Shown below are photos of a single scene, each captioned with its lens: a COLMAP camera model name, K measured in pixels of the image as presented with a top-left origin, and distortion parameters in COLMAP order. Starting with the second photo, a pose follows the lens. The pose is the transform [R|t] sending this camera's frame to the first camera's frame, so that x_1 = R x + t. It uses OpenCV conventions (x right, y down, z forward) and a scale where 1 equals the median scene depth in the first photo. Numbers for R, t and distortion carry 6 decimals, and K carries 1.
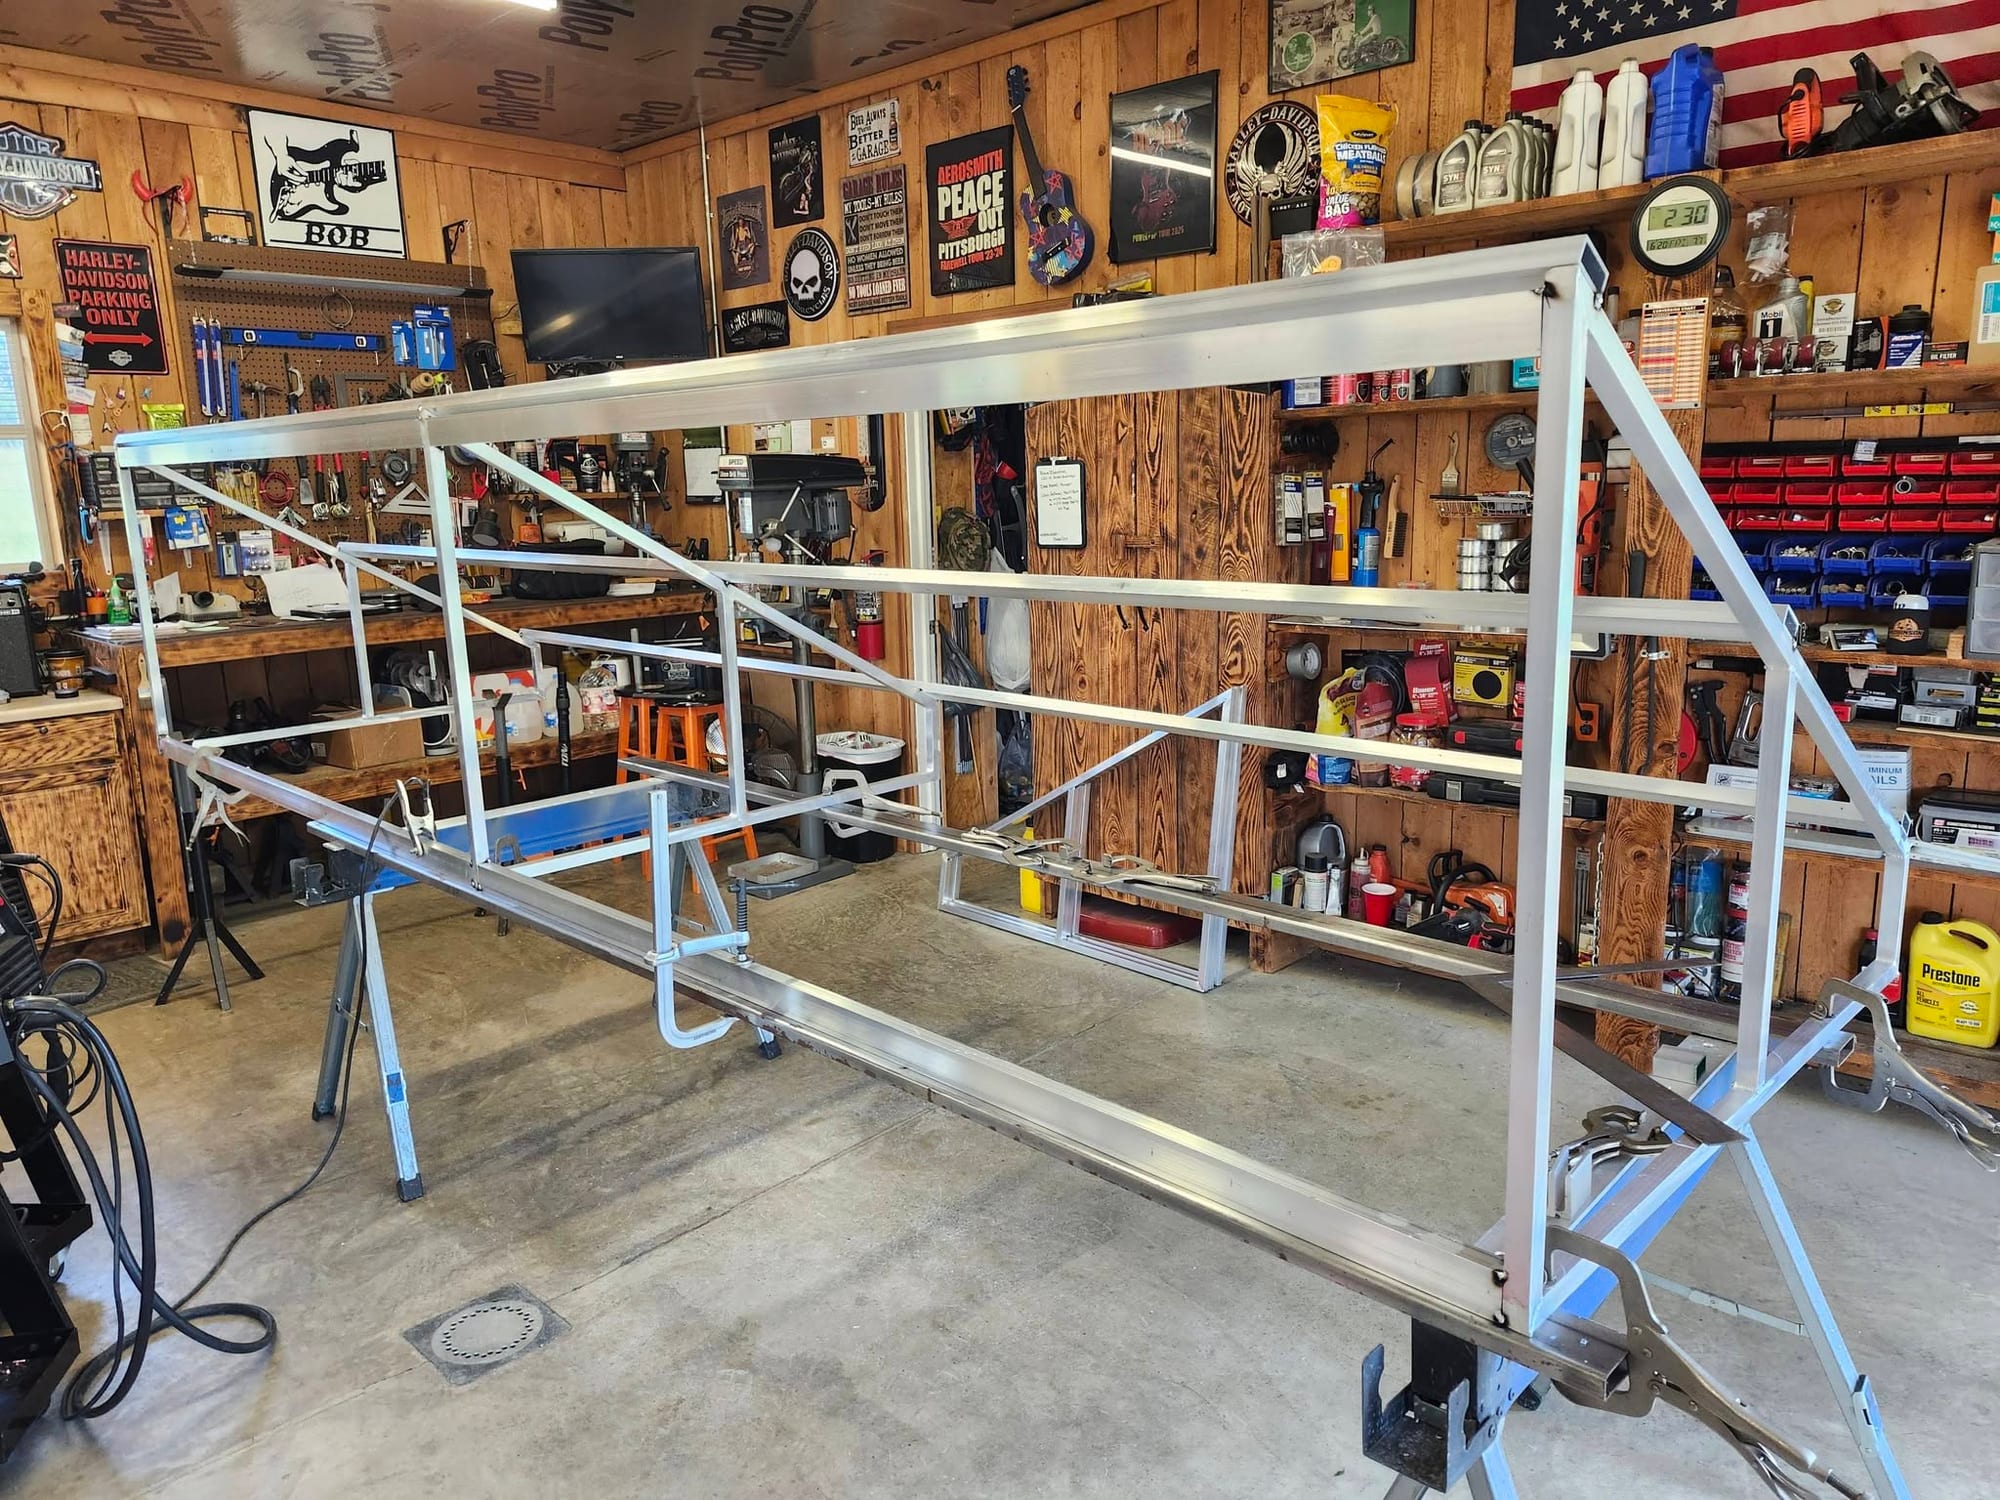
lens RADIAL K [[1408.1, 0, 996.7], [0, 1408.1, 748.7], [0, 0, 1]] dist [0.054710, -0.044225]
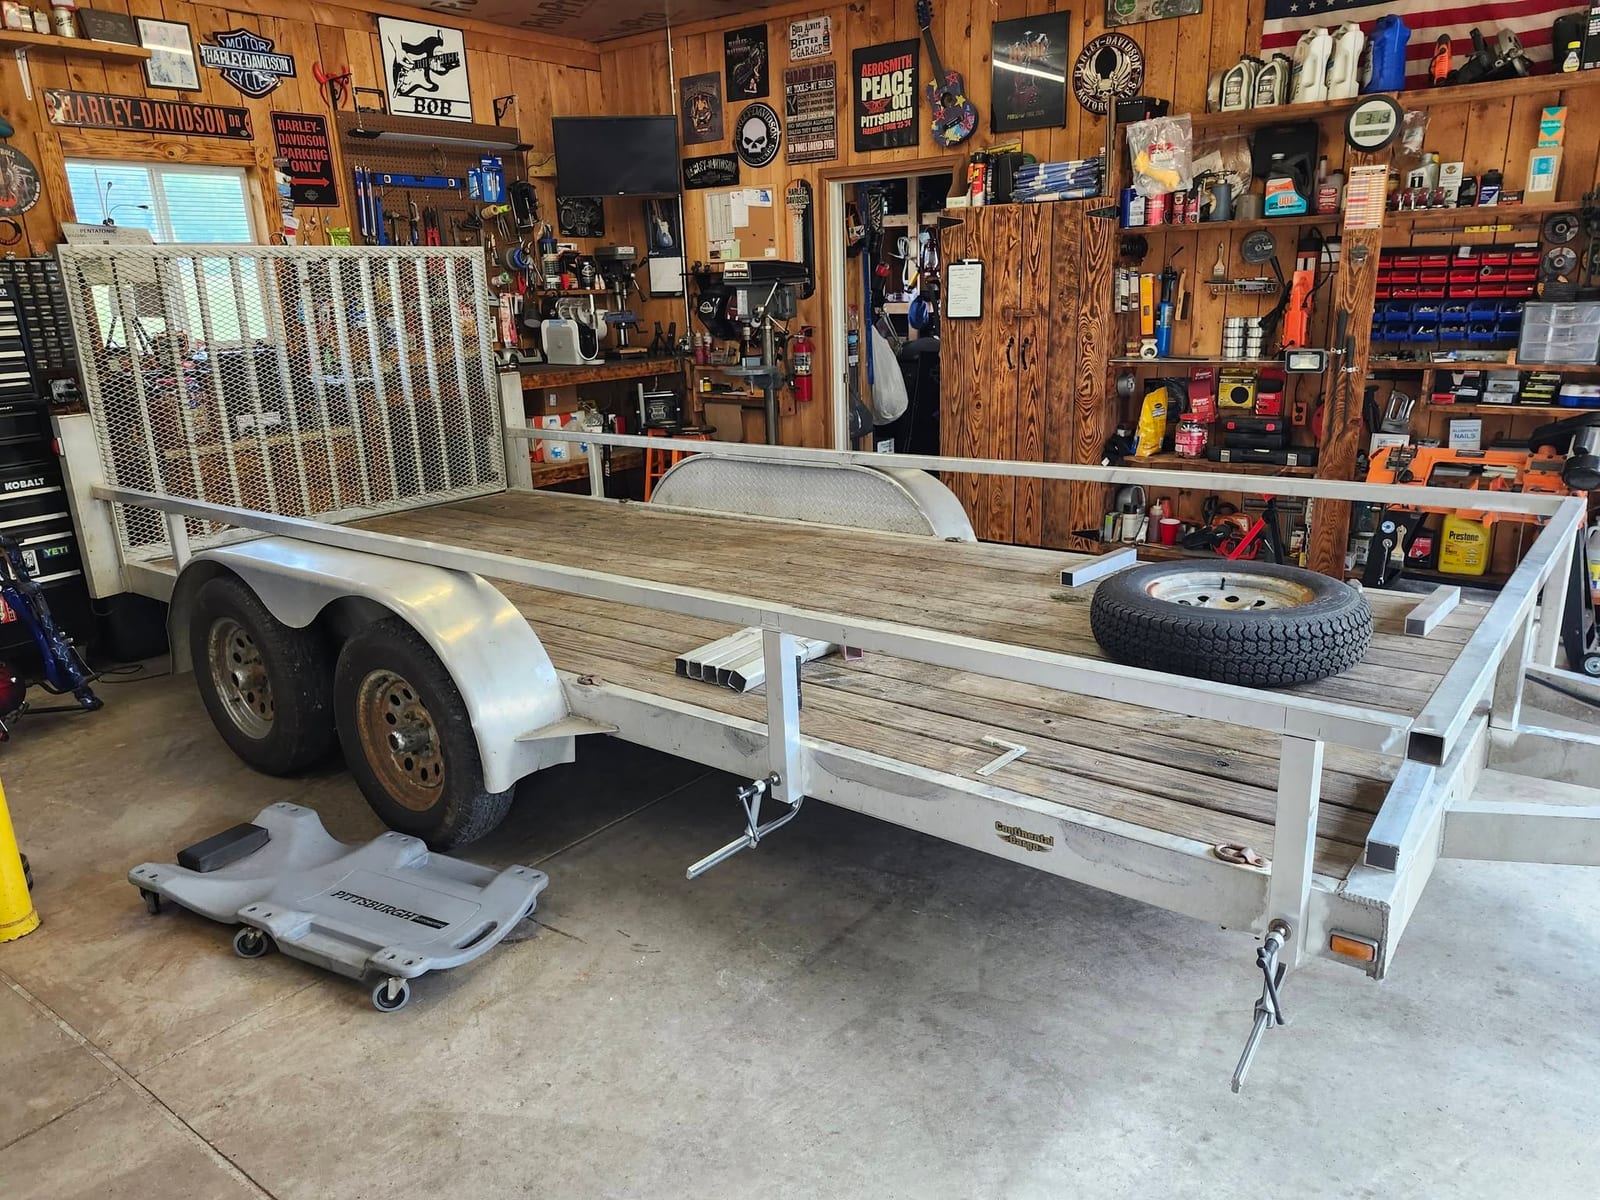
lens RADIAL K [[1126.5, 0, 812.2], [0, 1126.5, 602.7], [0, 0, 1]] dist [0.054710, -0.044225]
pose [[0.992977, -0.040397, 0.111198, -0.297904], [0.030555, 0.995578, 0.088831, 0.061066], [-0.114295, -0.084809, 0.989820, -0.286671]]
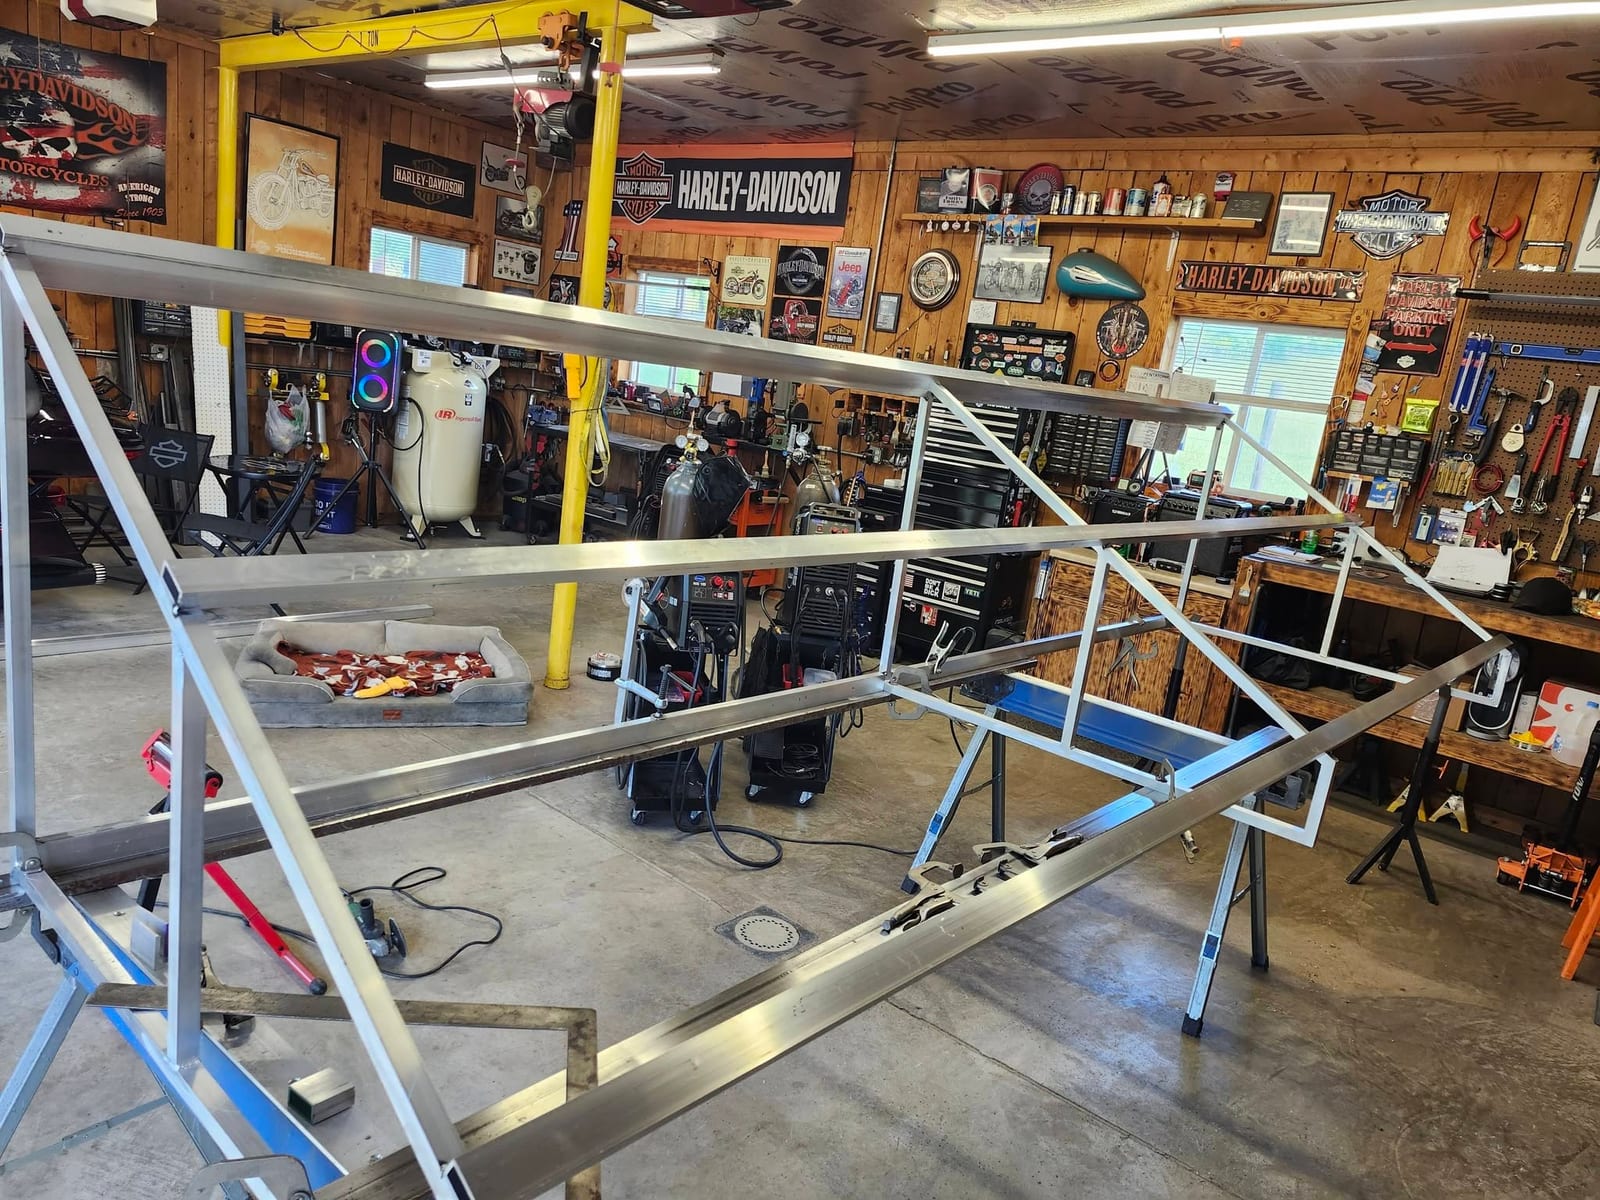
lens RADIAL K [[1126.5, 0, 791.7], [0, 1126.5, 622.0], [0, 0, 1]] dist [0.054710, -0.044225]
pose [[0.061482, 0.268563, -0.961298, 0.487355], [-0.316706, 0.918598, 0.236378, -0.146991], [0.946529, 0.289916, 0.141533, 0.463657]]
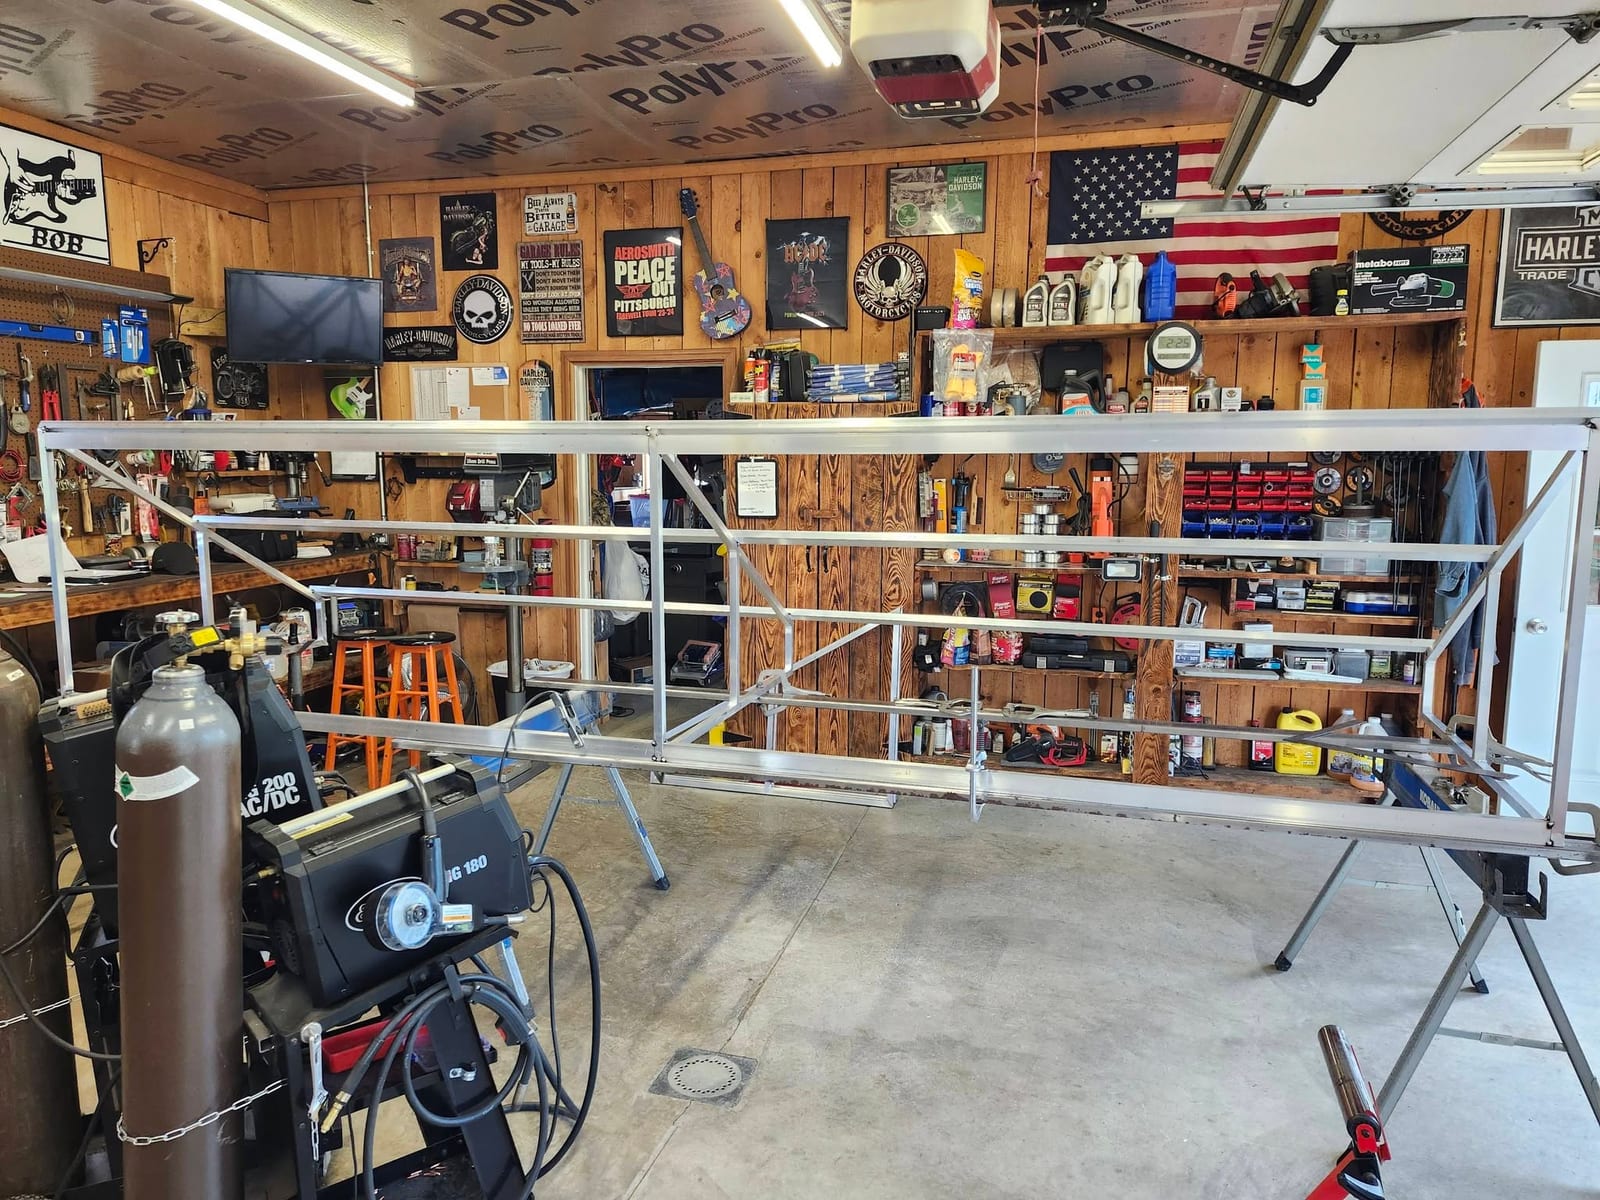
lens RADIAL K [[1126.5, 0, 797.3], [0, 1126.5, 596.0], [0, 0, 1]] dist [0.054710, -0.044225]
pose [[0.883002, -0.034354, 0.468111, -0.490912], [0.066502, 0.996414, -0.052317, 0.001464], [-0.464635, 0.077326, 0.882120, -0.042306]]
